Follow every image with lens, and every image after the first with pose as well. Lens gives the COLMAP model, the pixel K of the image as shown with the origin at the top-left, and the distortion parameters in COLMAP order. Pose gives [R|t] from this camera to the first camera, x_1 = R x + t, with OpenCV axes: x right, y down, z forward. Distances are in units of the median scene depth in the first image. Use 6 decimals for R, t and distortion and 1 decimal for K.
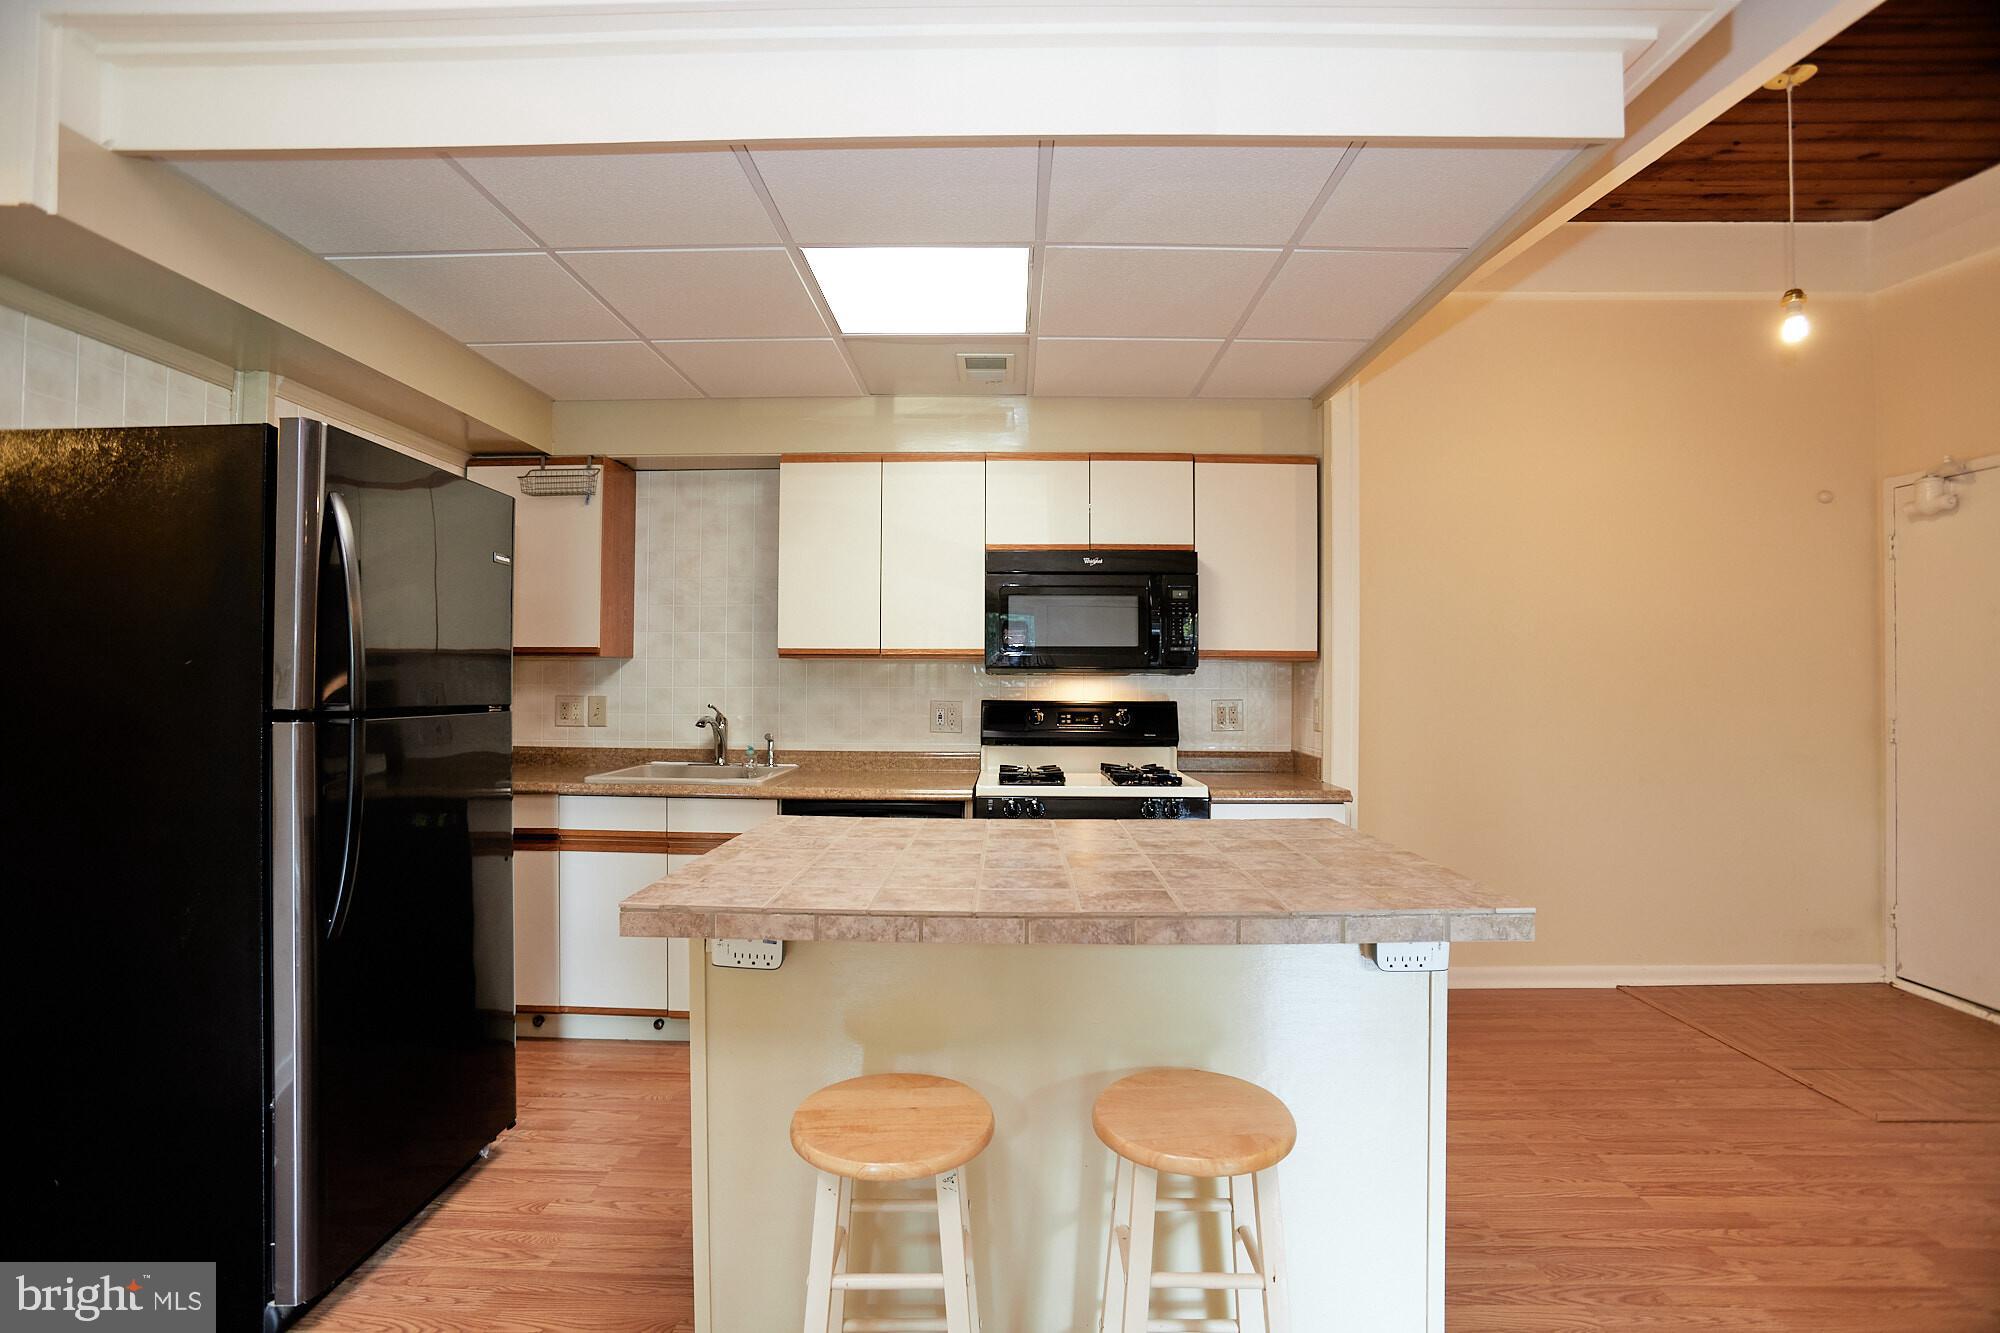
lens RADIAL K [[910.1, 0, 997.5], [0, 910.1, 665.4], [0, 0, 1]] dist [-0.073271, 0.026239]
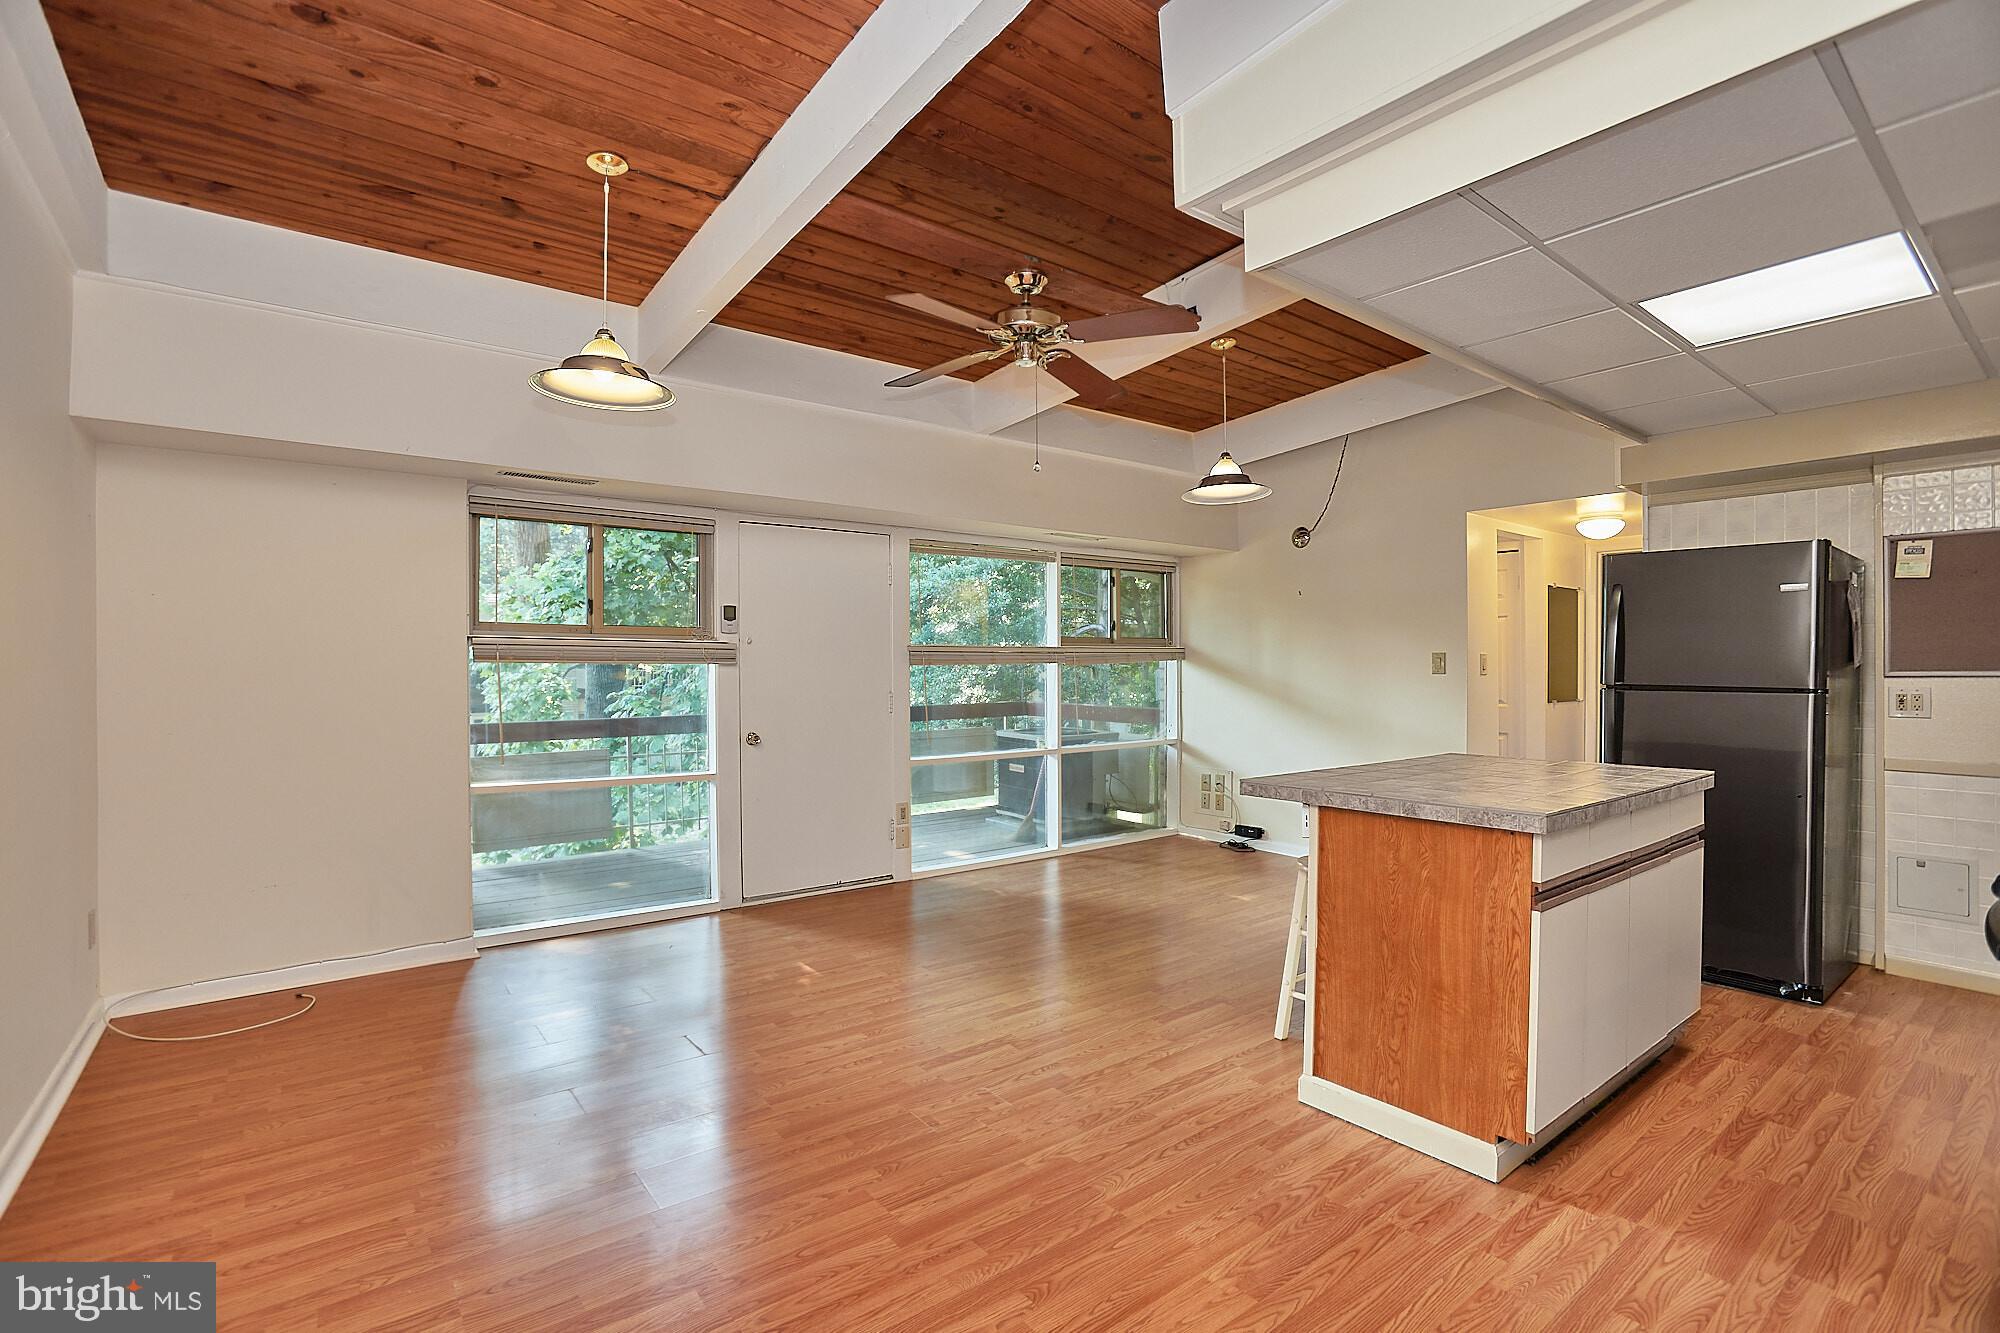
lens RADIAL K [[926.4, 0, 997.4], [0, 926.4, 672.6], [0, 0, 1]] dist [-0.095432, 0.039445]
pose [[-0.781259, -0.000753, -0.624207, 0.935417], [0.007489, 0.999916, -0.010580, 0.016988], [0.624162, -0.012941, -0.781187, 0.908097]]
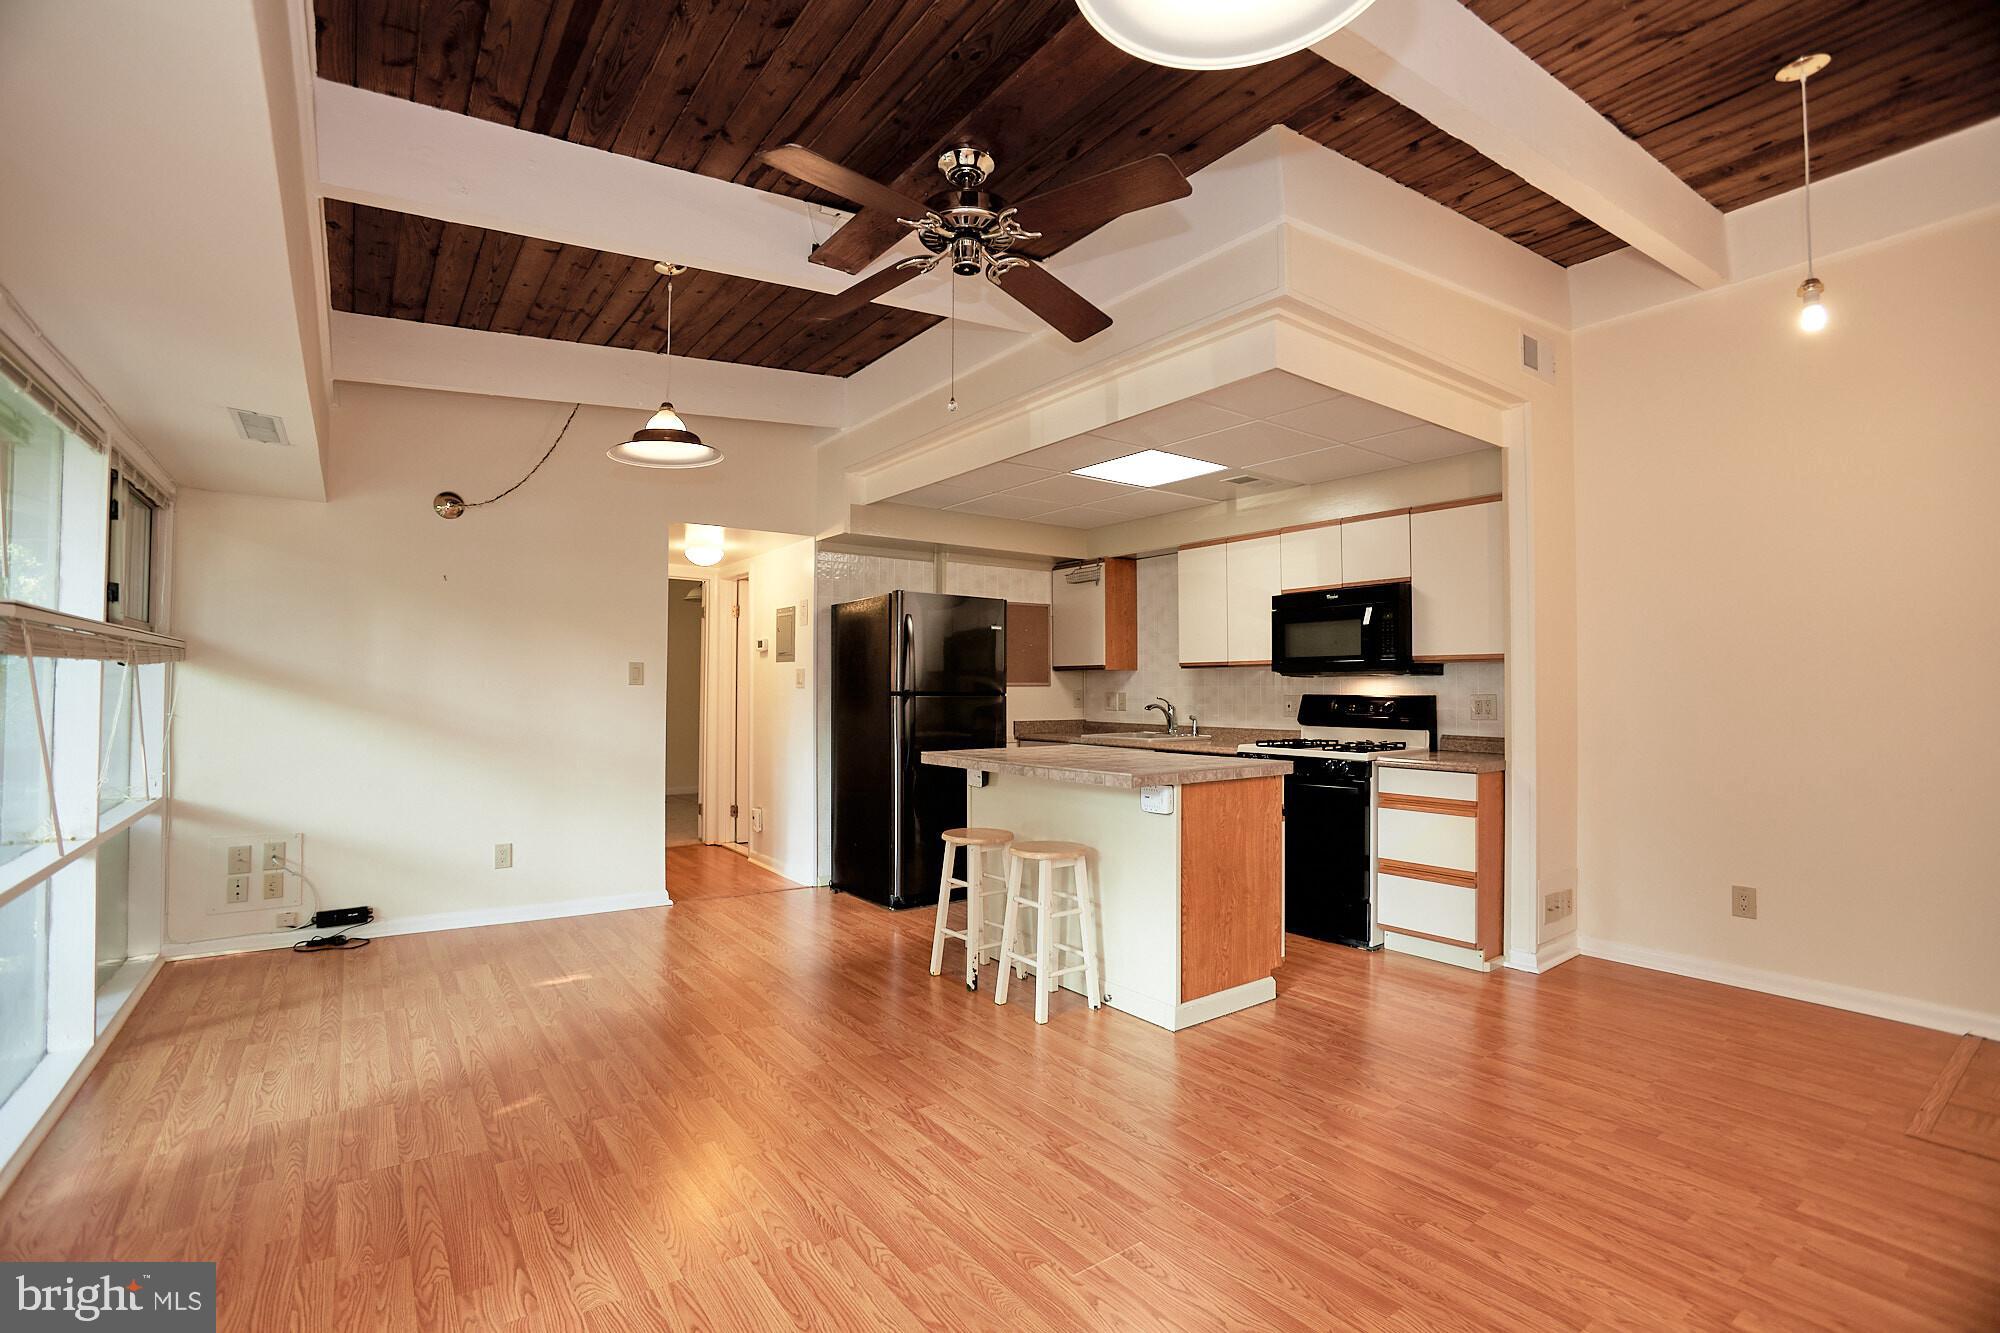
lens RADIAL K [[910.1, 0, 997.5], [0, 910.1, 665.4], [0, 0, 1]] dist [-0.073271, 0.026239]
pose [[0.605334, -0.024284, -0.795601, 0.888707], [0.014022, 0.999705, -0.019845, 0.014117], [0.795848, 0.000857, 0.605496, -0.273299]]
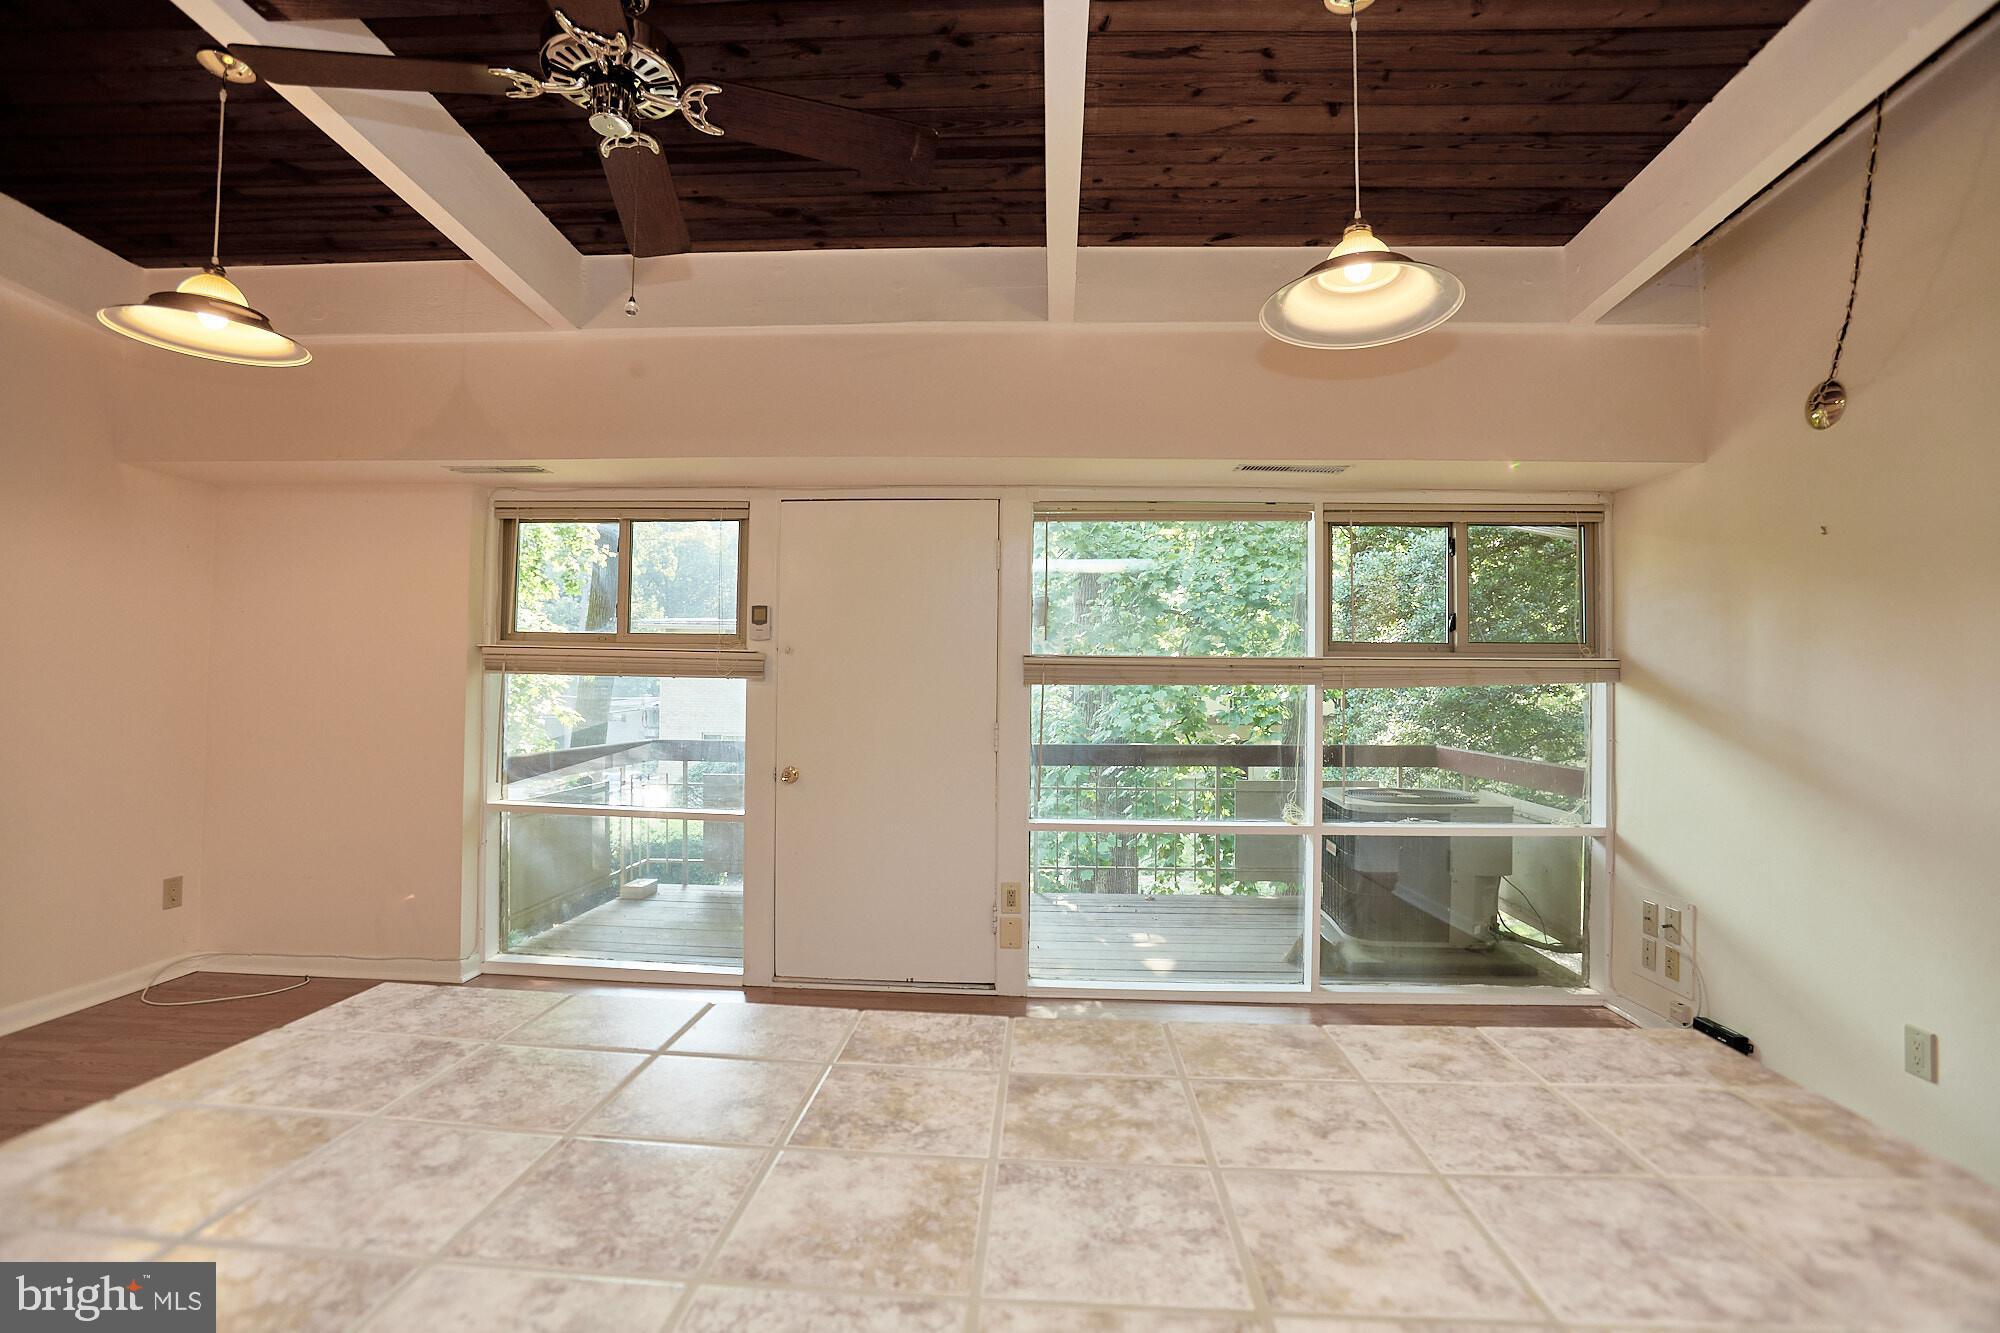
lens RADIAL K [[926.4, 0, 997.4], [0, 926.4, 672.6], [0, 0, 1]] dist [-0.095432, 0.039445]
pose [[-0.998910, -0.019002, 0.042646, 0.029813], [-0.020620, 0.999071, -0.037843, 0.014529], [-0.041888, -0.038681, -0.998373, 0.661936]]
